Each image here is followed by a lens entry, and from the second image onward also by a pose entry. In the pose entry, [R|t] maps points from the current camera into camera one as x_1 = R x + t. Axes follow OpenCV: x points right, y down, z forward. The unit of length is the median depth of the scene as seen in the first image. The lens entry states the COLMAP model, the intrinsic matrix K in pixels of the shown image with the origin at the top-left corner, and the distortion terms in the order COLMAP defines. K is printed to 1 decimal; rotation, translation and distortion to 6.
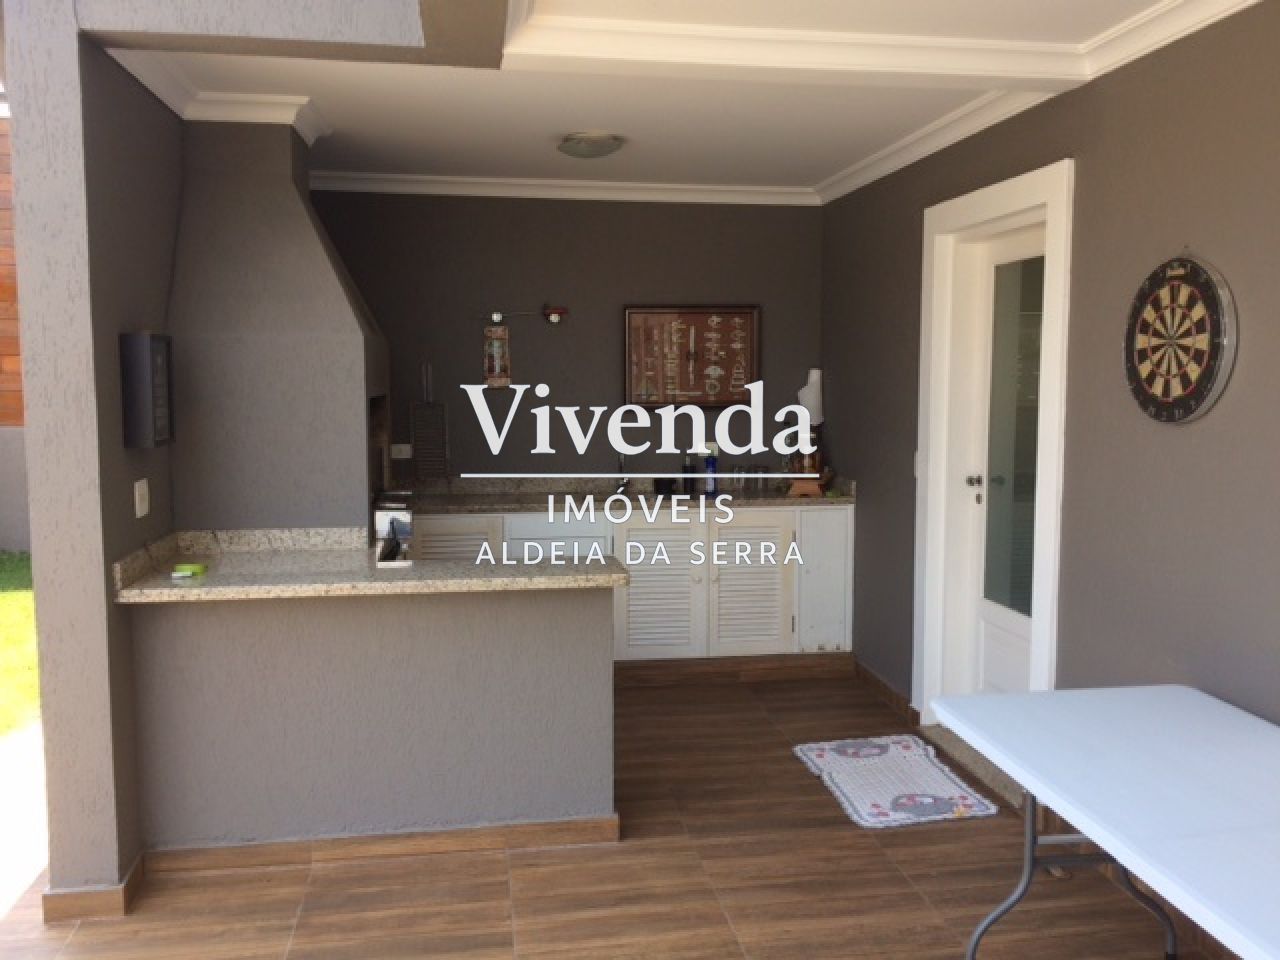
lens RADIAL K [[1078.3, 0, 641.2], [0, 1078.3, 479.0], [0, 0, 1]] dist [0.001043, 0.000968]
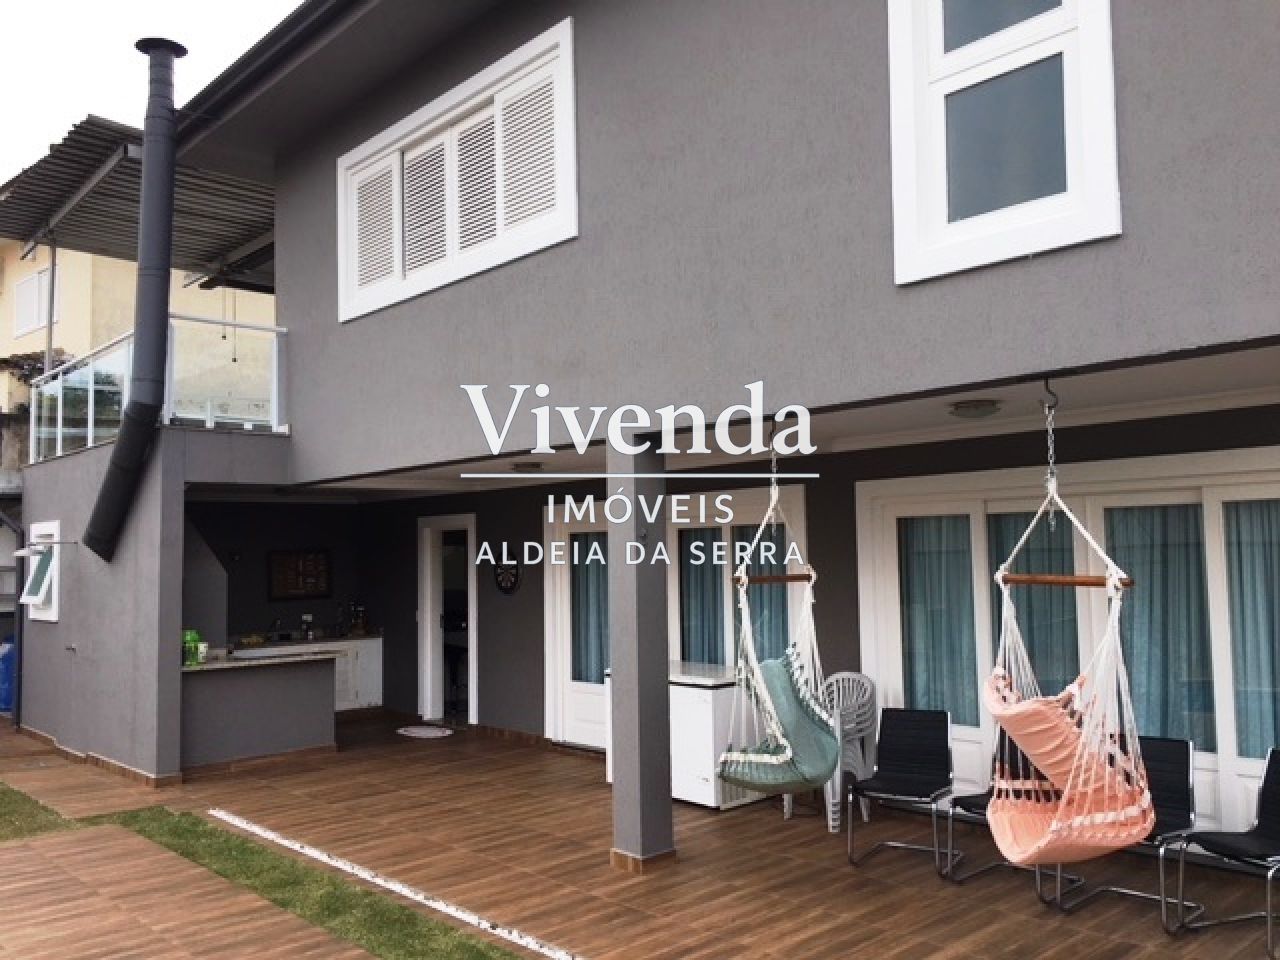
lens RADIAL K [[1074.6, 0, 641.1], [0, 1074.6, 483.1], [0, 0, 1]] dist [0.071516, -0.077711]
pose [[0.836718, 0.017213, 0.547363, -0.710938], [0.074956, 0.986500, -0.145603, 0.089404], [-0.542480, 0.162857, 0.824132, -1.451934]]
